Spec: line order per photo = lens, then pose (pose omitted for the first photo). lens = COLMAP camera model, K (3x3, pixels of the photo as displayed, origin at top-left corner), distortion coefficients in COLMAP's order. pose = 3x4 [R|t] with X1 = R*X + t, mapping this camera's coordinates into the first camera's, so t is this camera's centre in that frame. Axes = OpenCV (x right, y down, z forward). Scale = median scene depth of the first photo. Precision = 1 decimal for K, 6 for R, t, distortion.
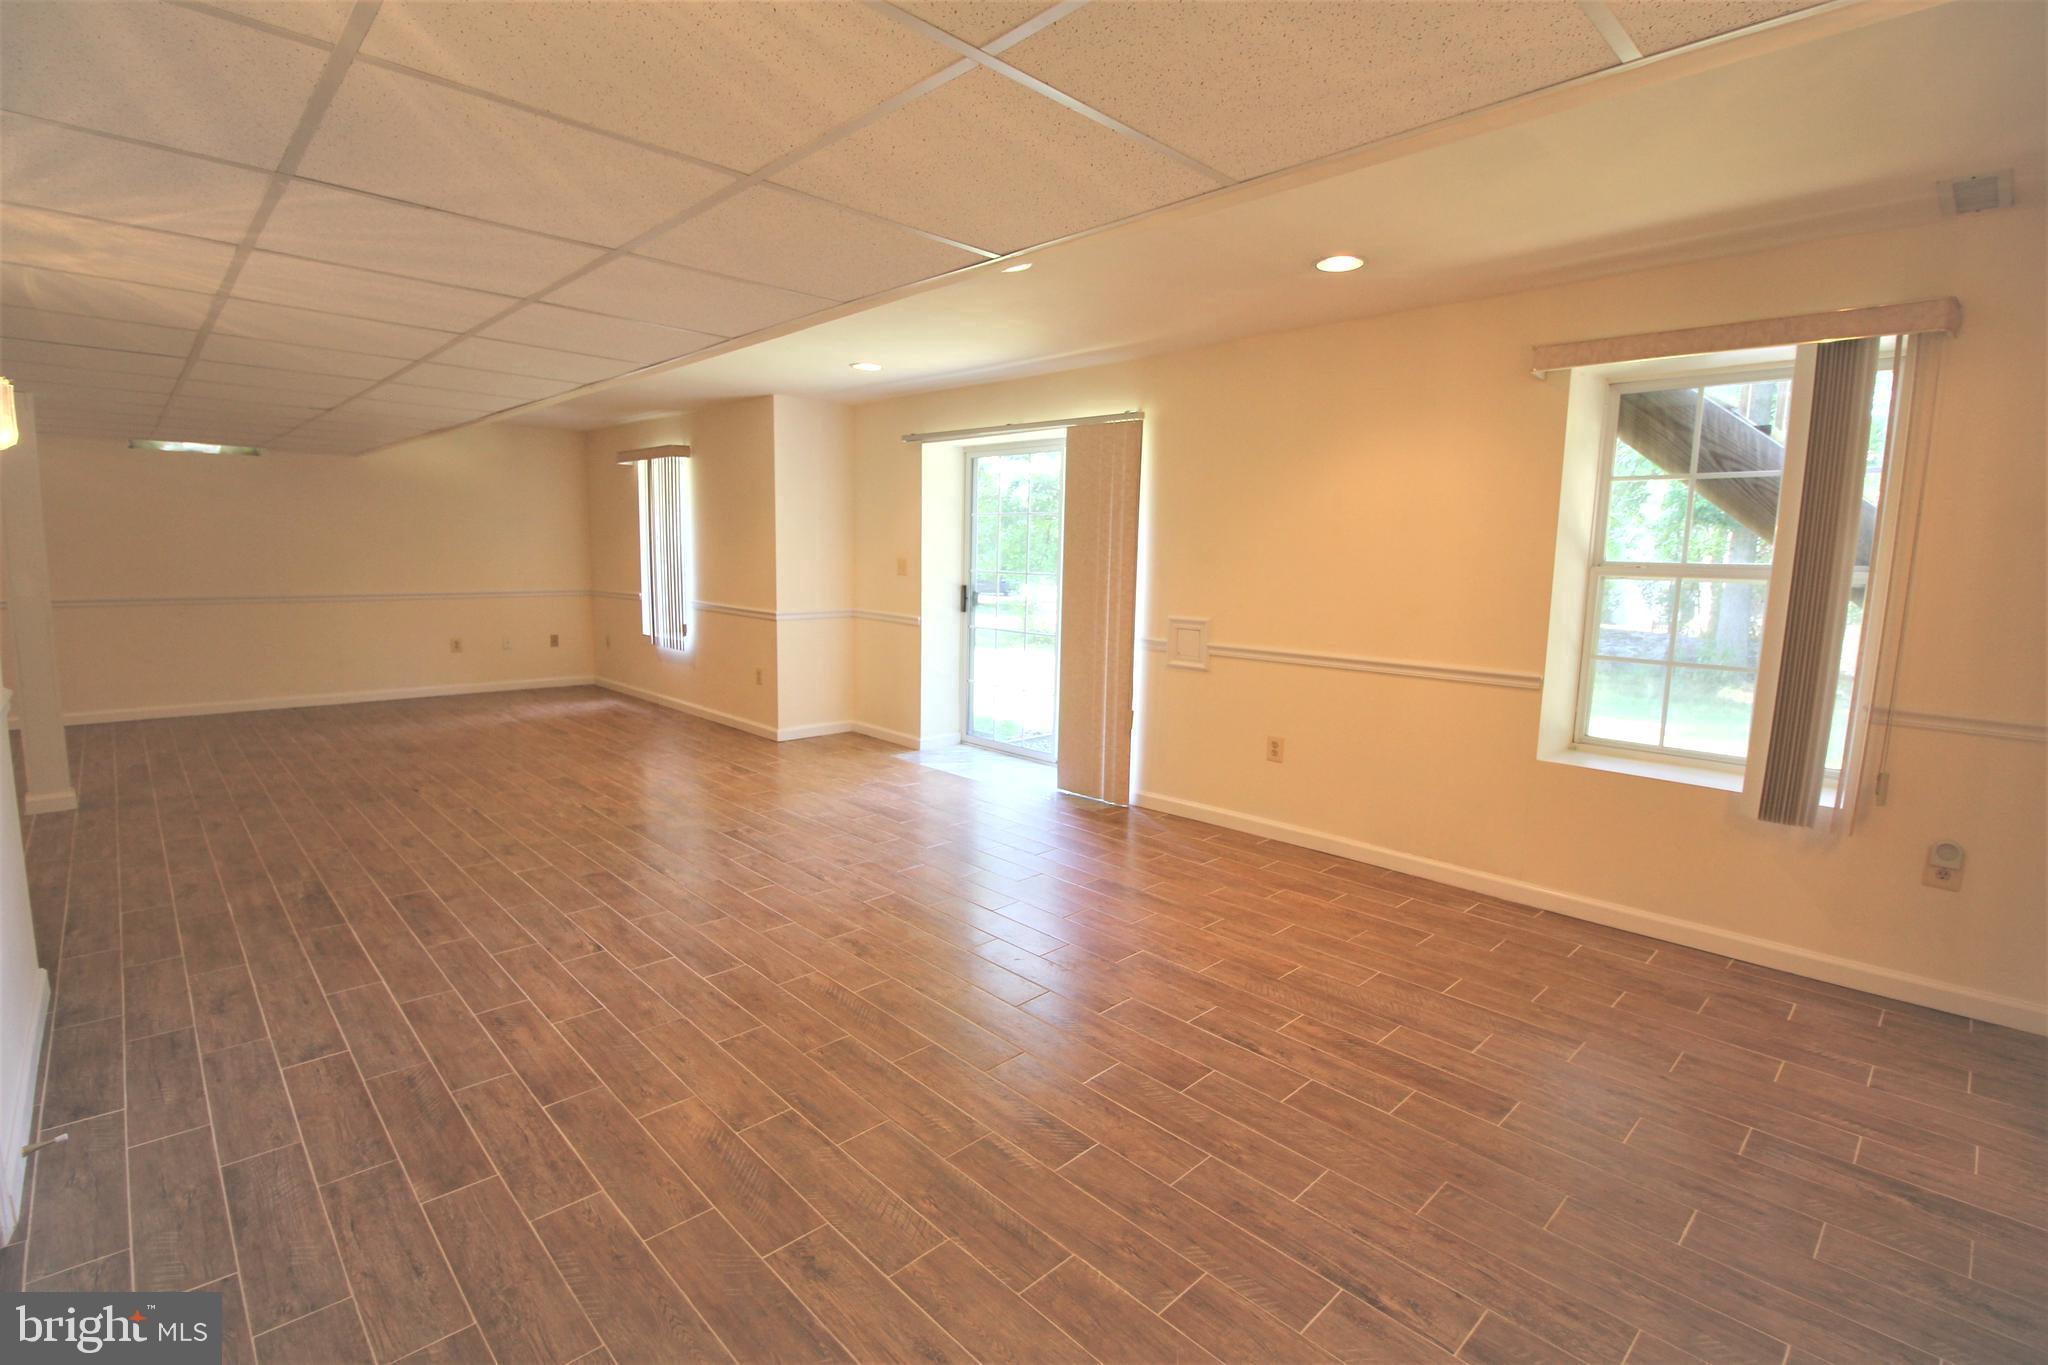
lens RADIAL K [[948.0, 0, 1007.1], [0, 948.0, 684.3], [0, 0, 1]] dist [-0.003213, -0.010337]
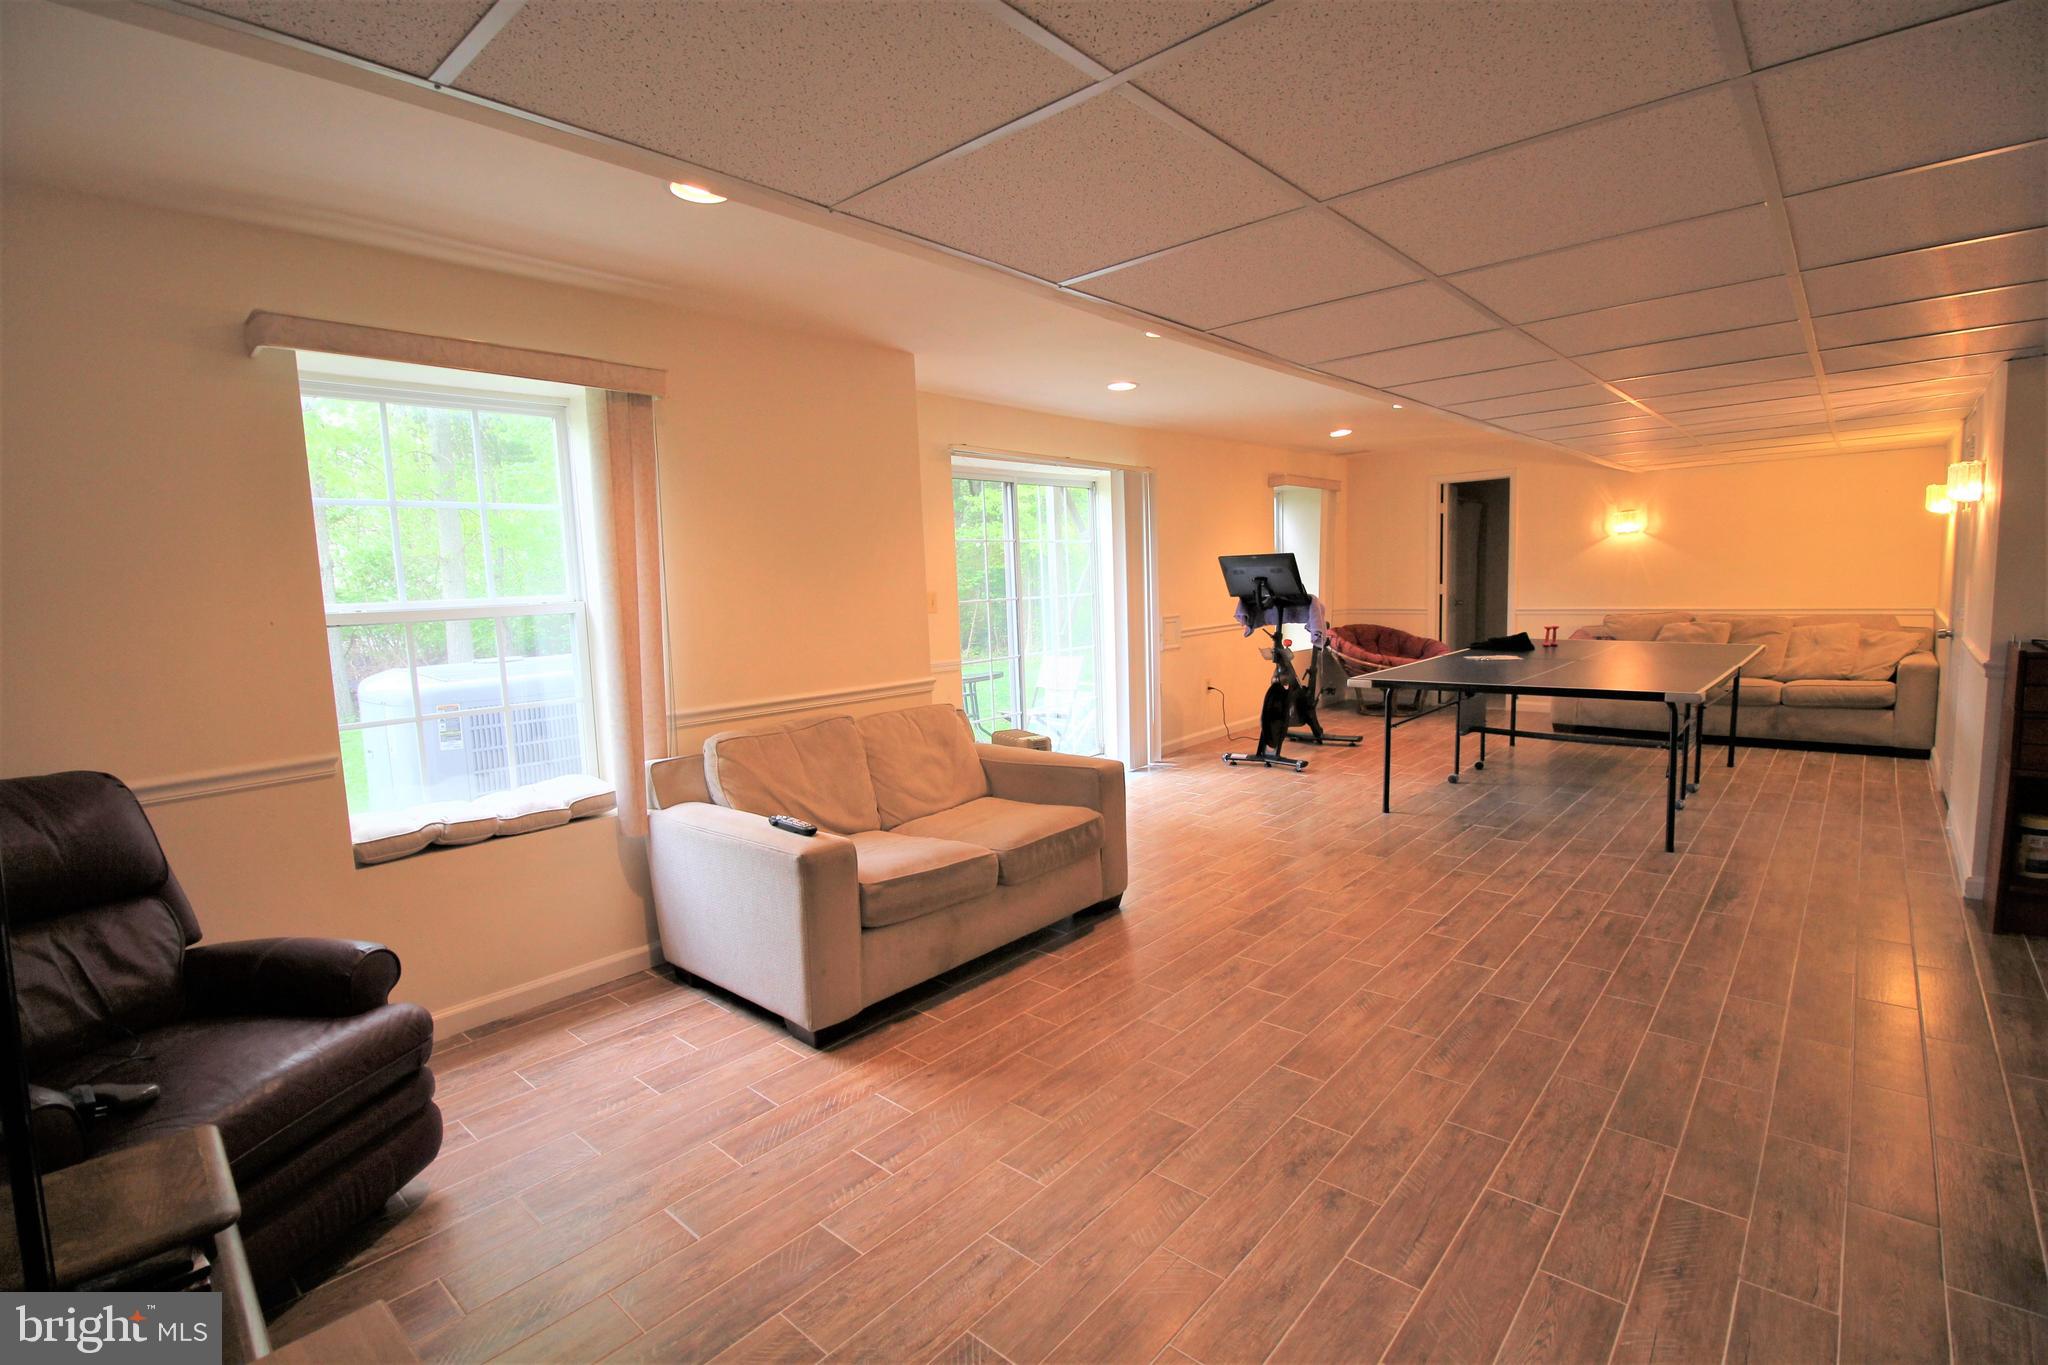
lens RADIAL K [[948.0, 0, 1005.7], [0, 948.0, 679.3], [0, 0, 1]] dist [-0.003213, -0.010337]
pose [[-0.074602, -0.130243, 0.988671, -1.395264], [0.173429, 0.974631, 0.141480, -0.248990], [-0.982017, 0.182019, -0.050122, 1.488600]]
